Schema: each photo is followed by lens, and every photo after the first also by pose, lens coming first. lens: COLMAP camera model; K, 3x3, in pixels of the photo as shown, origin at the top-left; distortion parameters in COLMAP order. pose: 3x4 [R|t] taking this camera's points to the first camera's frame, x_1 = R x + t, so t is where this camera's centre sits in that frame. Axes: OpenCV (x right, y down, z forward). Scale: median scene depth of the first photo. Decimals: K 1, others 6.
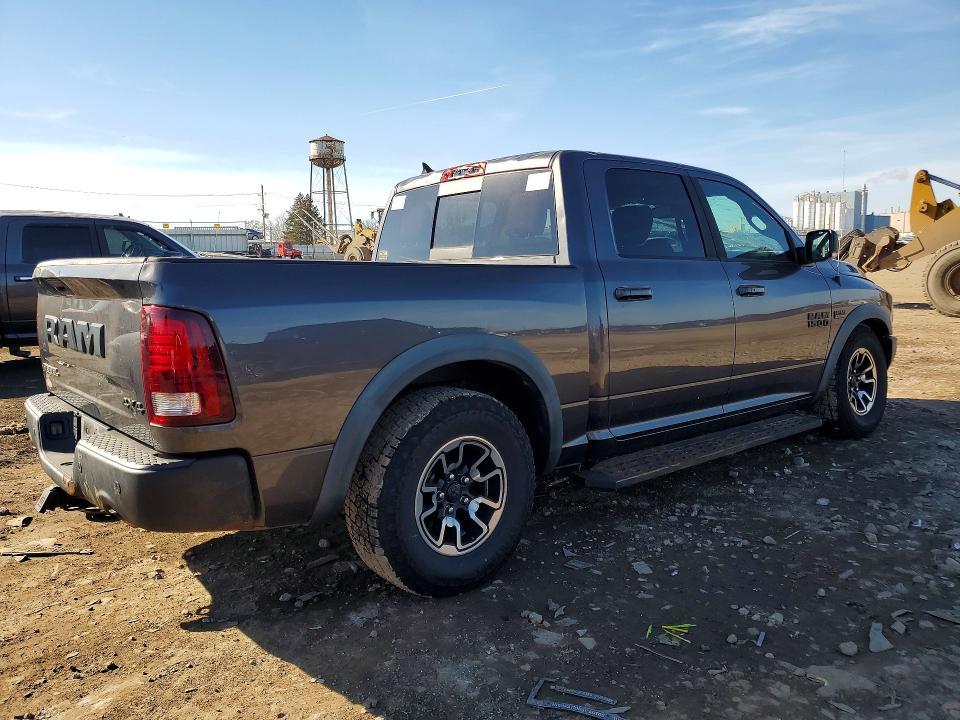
lens RADIAL K [[749.7, 0, 477.2], [0, 749.7, 382.0], [0, 0, 1]] dist [0.006050, 0.013005]
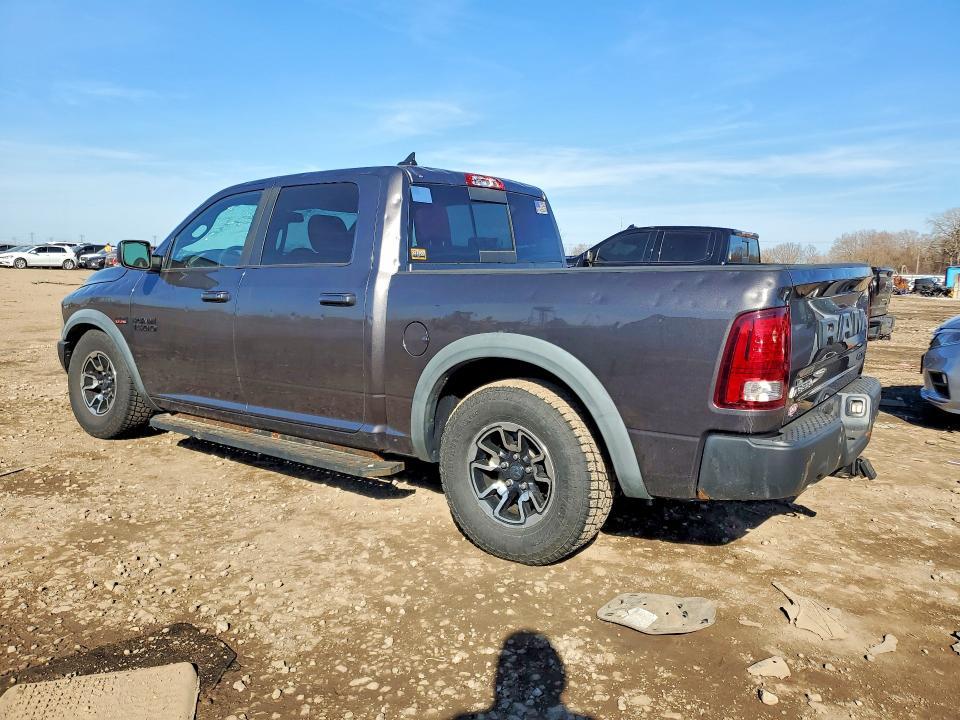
lens RADIAL K [[749.7, 0, 477.2], [0, 749.7, 382.0], [0, 0, 1]] dist [0.006050, 0.013005]
pose [[-0.238820, -0.147300, 0.959827, -1.088380], [0.146992, 0.971555, 0.185674, -0.200149], [-0.959874, 0.185430, -0.210374, 1.285487]]
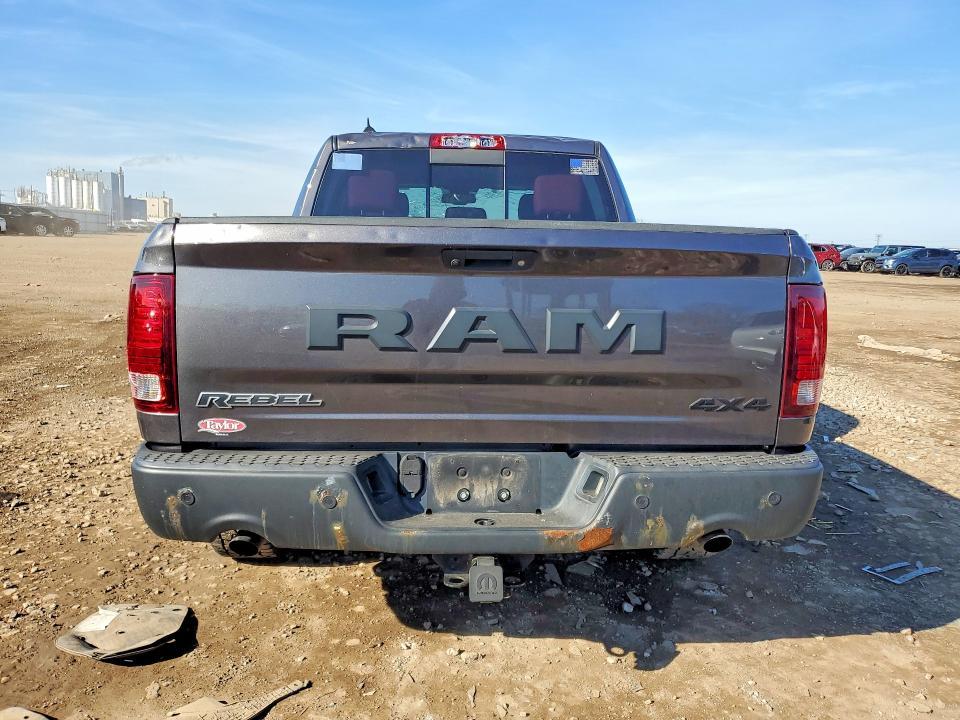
lens RADIAL K [[749.7, 0, 477.2], [0, 749.7, 382.0], [0, 0, 1]] dist [0.006050, 0.013005]
pose [[0.609889, -0.114816, 0.784126, -0.764990], [0.095818, 0.992874, 0.070856, -0.047068], [-0.786673, 0.031920, 0.616544, 0.423533]]
